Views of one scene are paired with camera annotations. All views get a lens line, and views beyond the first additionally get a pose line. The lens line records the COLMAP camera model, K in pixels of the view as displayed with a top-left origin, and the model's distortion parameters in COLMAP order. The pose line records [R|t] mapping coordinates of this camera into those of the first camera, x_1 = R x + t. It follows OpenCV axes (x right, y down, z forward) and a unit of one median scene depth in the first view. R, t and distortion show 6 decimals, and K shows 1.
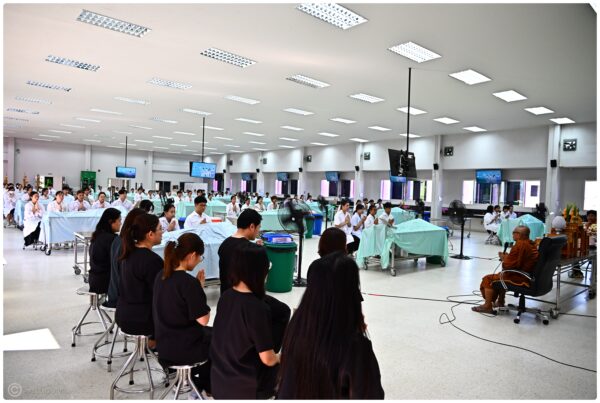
lens RADIAL K [[406.0, 0, 300.4], [0, 406.0, 198.6], [0, 0, 1]] dist [-0.001200, 0.000500]
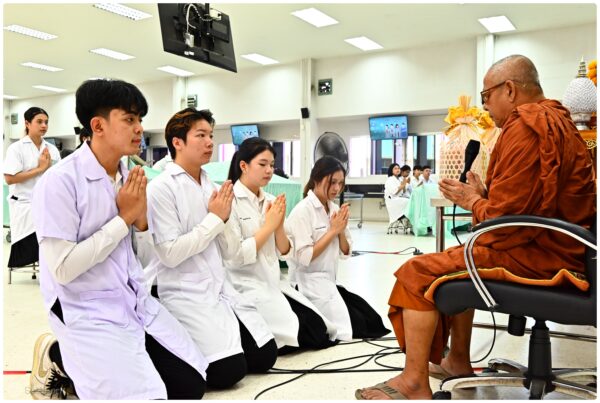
lens RADIAL K [[595.0, 0, 300.6], [0, 595.0, 201.9], [0, 0, 1]] dist [-0.083481, 0.000000]
pose [[0.957959, -0.033304, 0.284964, 0.083528], [0.031836, 0.999445, 0.009785, 0.042458], [-0.285132, -0.000302, 0.958488, 0.192041]]
